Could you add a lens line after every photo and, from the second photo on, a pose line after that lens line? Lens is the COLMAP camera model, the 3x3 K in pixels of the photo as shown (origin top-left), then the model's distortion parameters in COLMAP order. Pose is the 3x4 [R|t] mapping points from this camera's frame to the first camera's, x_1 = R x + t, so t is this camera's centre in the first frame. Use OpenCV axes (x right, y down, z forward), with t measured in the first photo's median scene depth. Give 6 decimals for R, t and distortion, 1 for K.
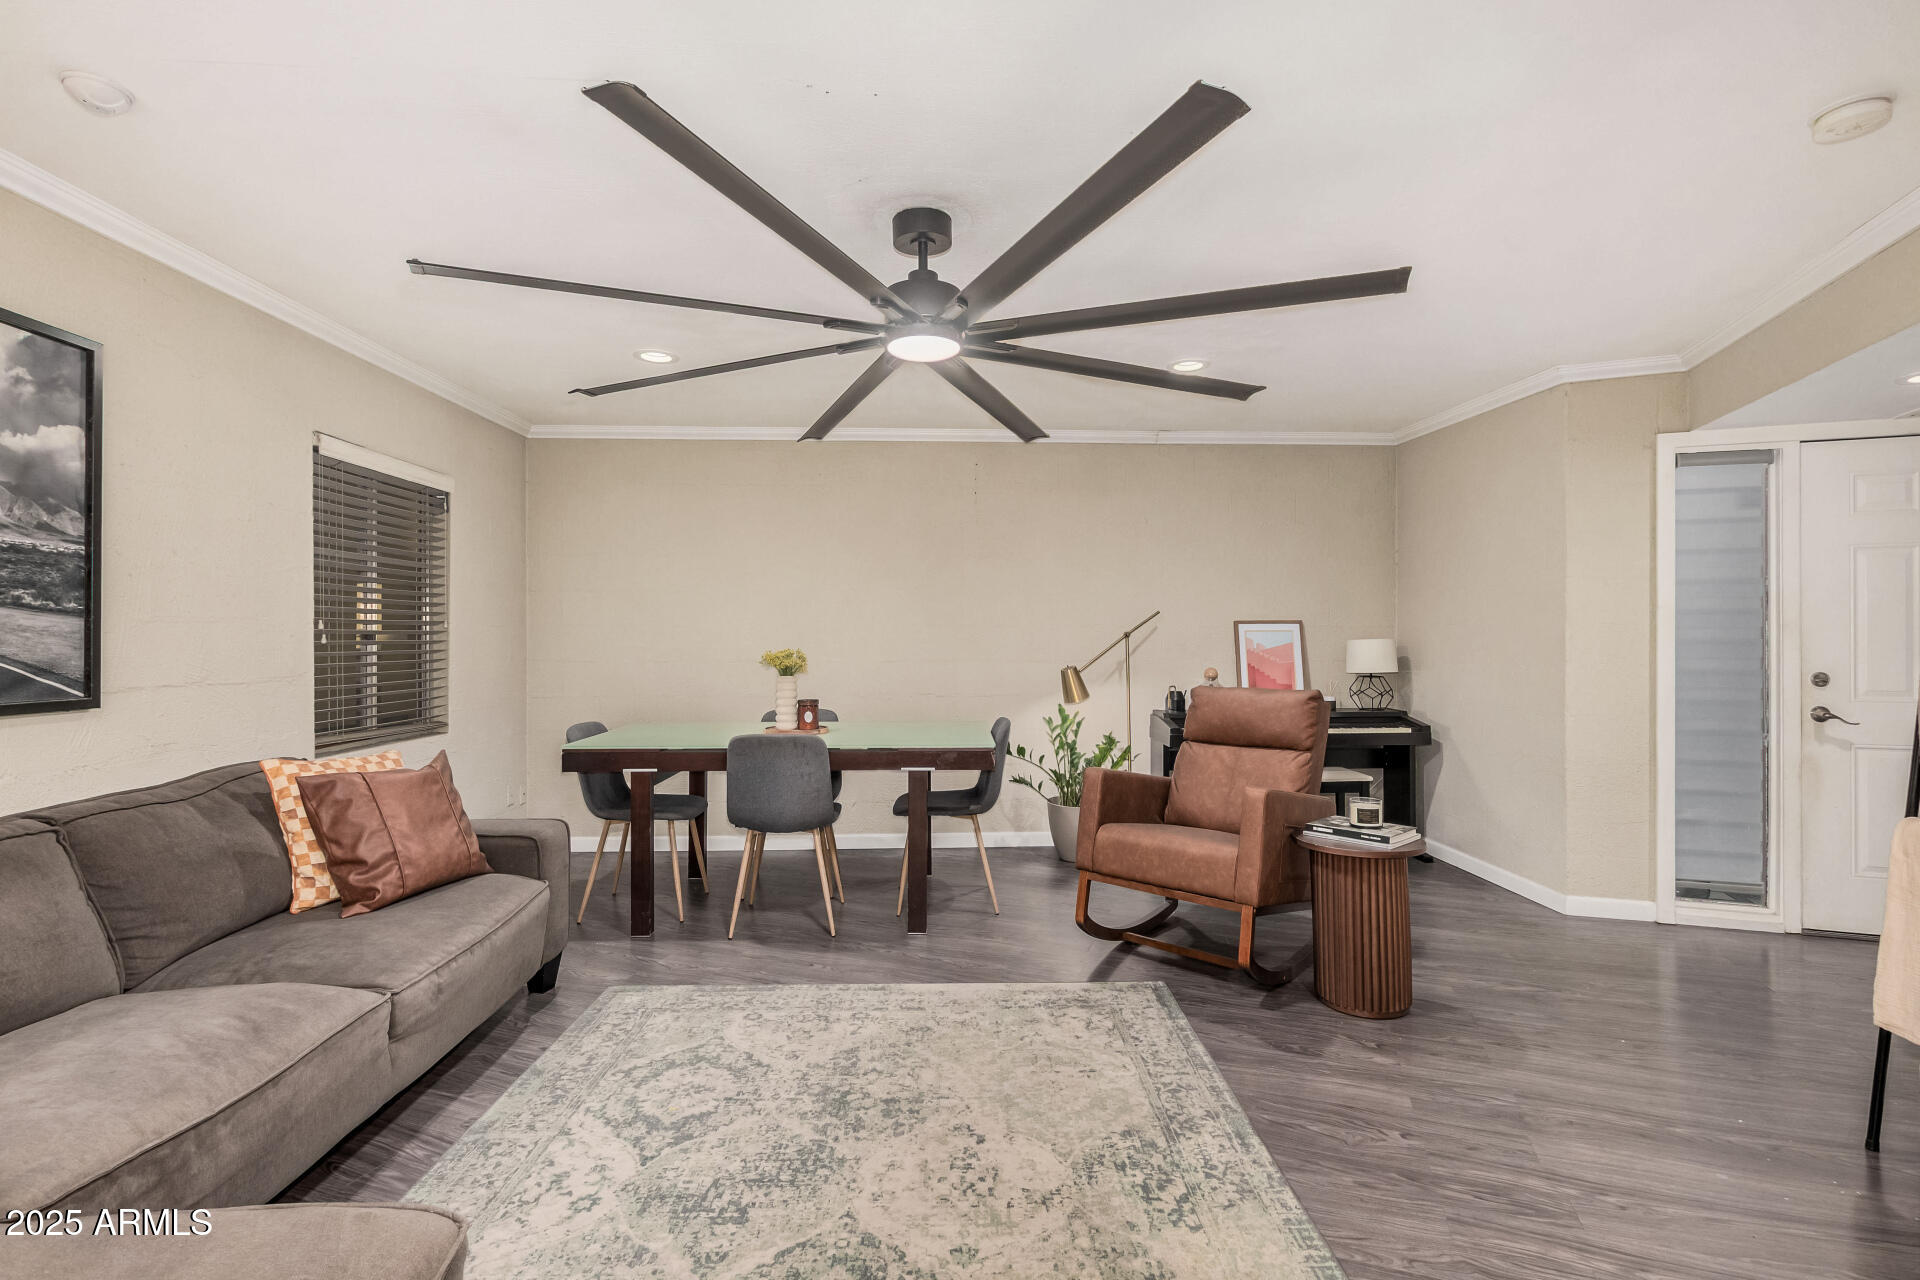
lens RADIAL K [[877.4, 0, 957.2], [0, 877.4, 632.1], [0, 0, 1]] dist [0.007700, 0.000427]
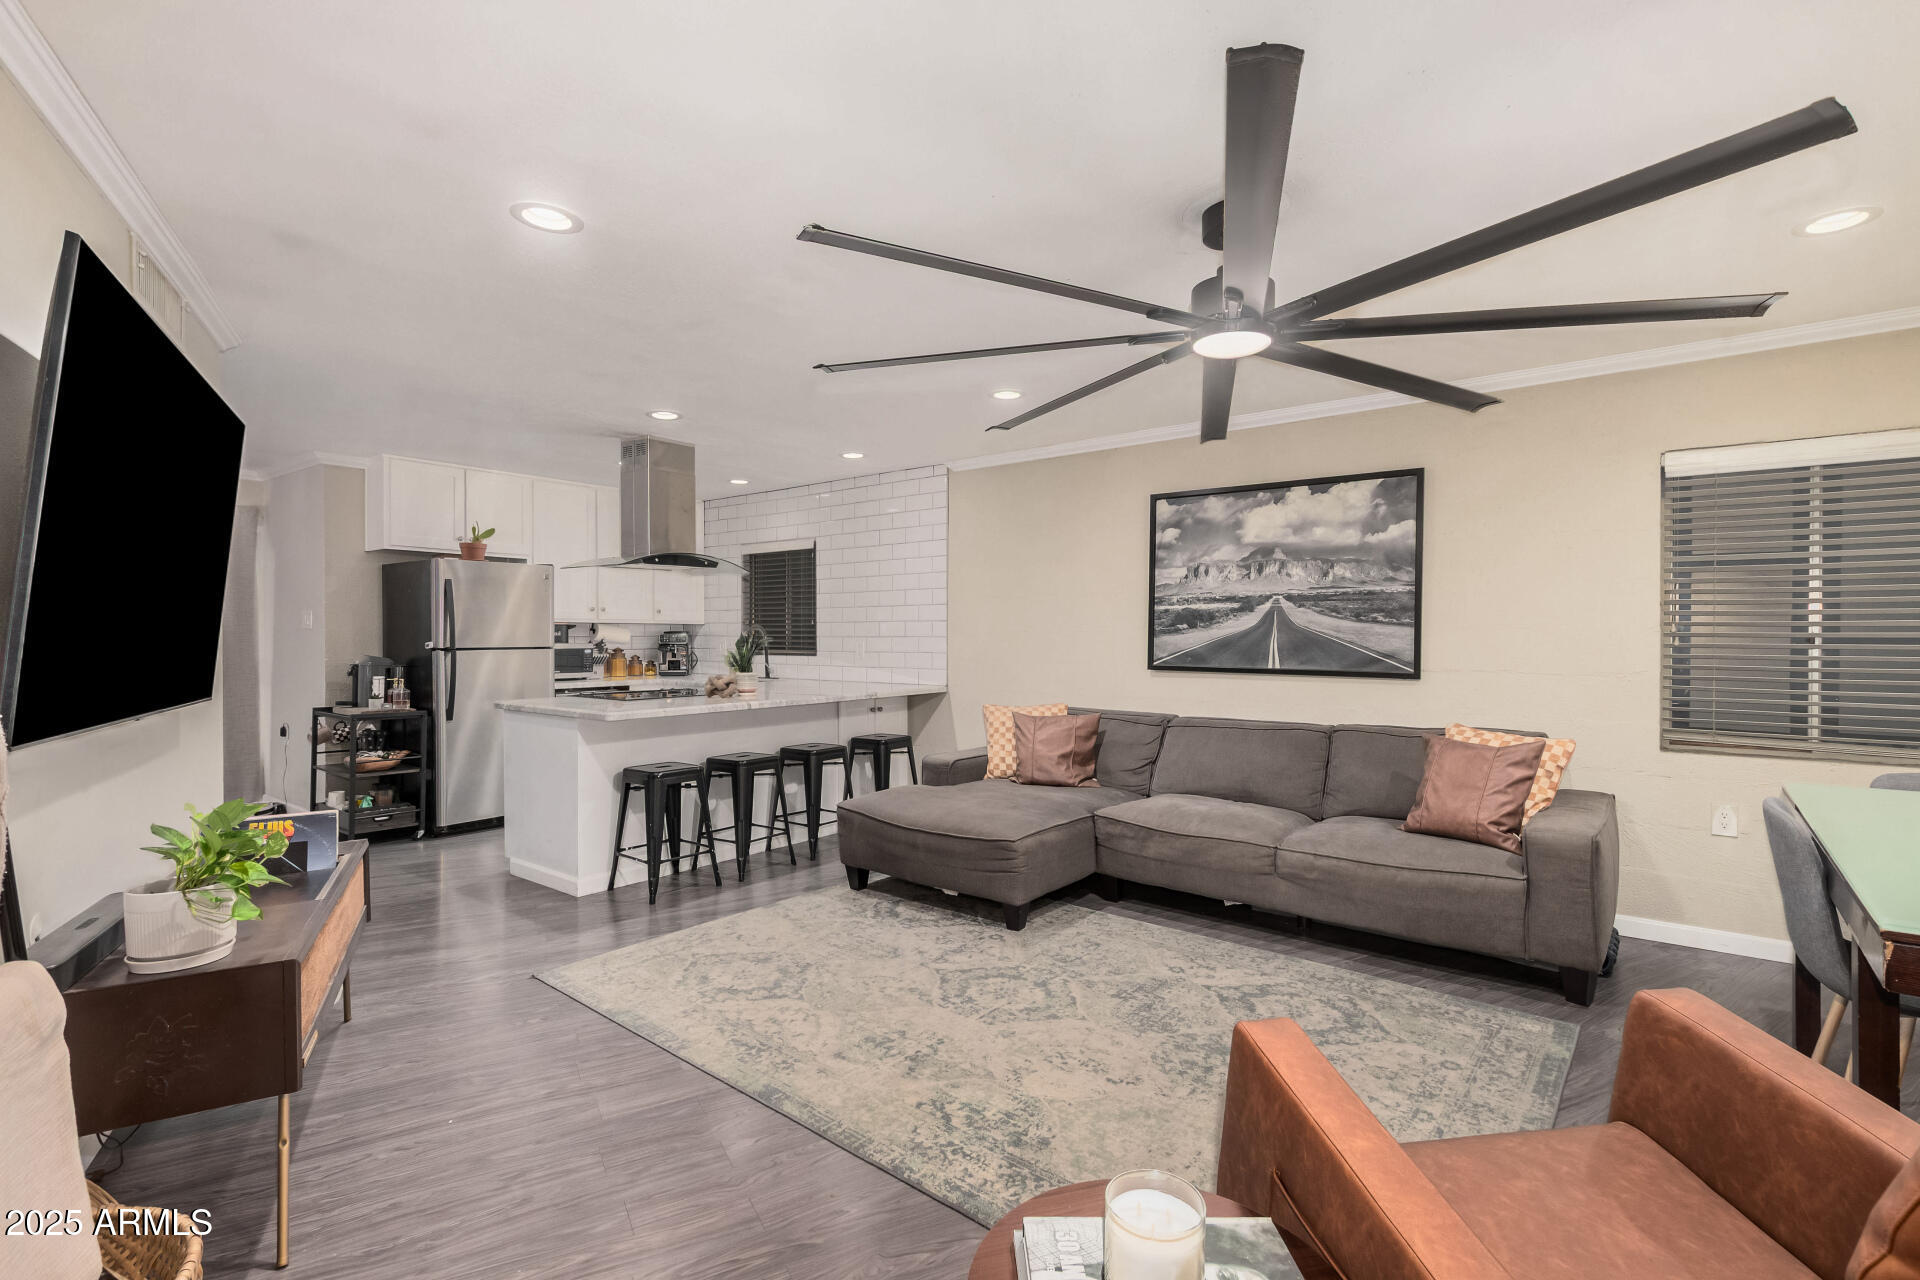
lens RADIAL K [[856.9, 0, 960.0], [0, 856.9, 640.0], [0, 0, 1]] dist [-0.001313, -0.000035]
pose [[-0.644478, 0.004539, -0.764609, 0.839715], [0.000217, 0.999983, 0.005753, -0.000675], [0.764623, 0.003541, -0.644468, 1.314341]]
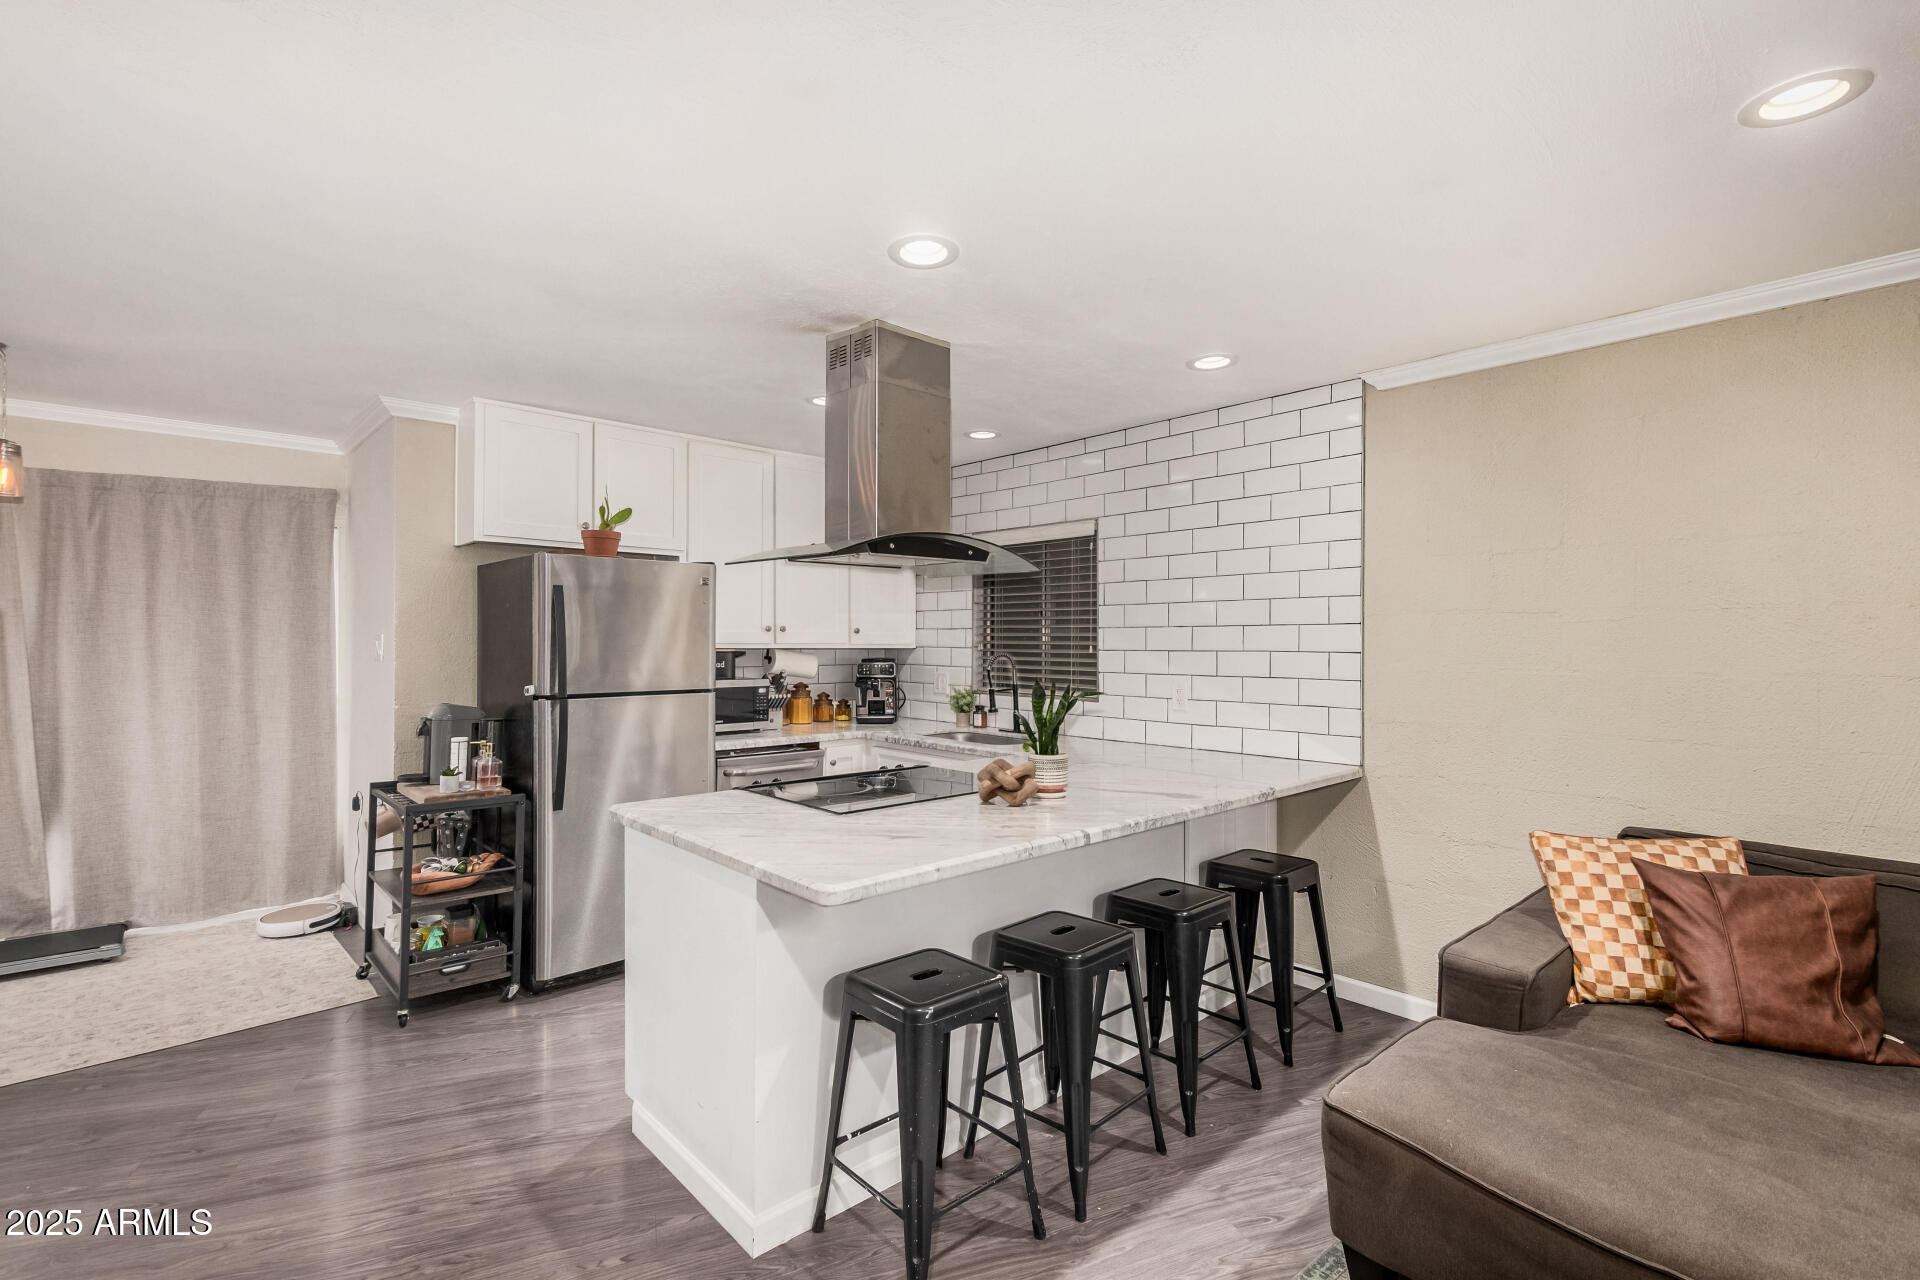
lens RADIAL K [[856.9, 0, 960.0], [0, 856.9, 640.0], [0, 0, 1]] dist [-0.001313, -0.000035]
pose [[-0.763810, -0.004774, -0.645423, 0.419386], [-0.002826, 0.999988, -0.004051, -0.050995], [0.645435, -0.001270, -0.763814, 0.410024]]
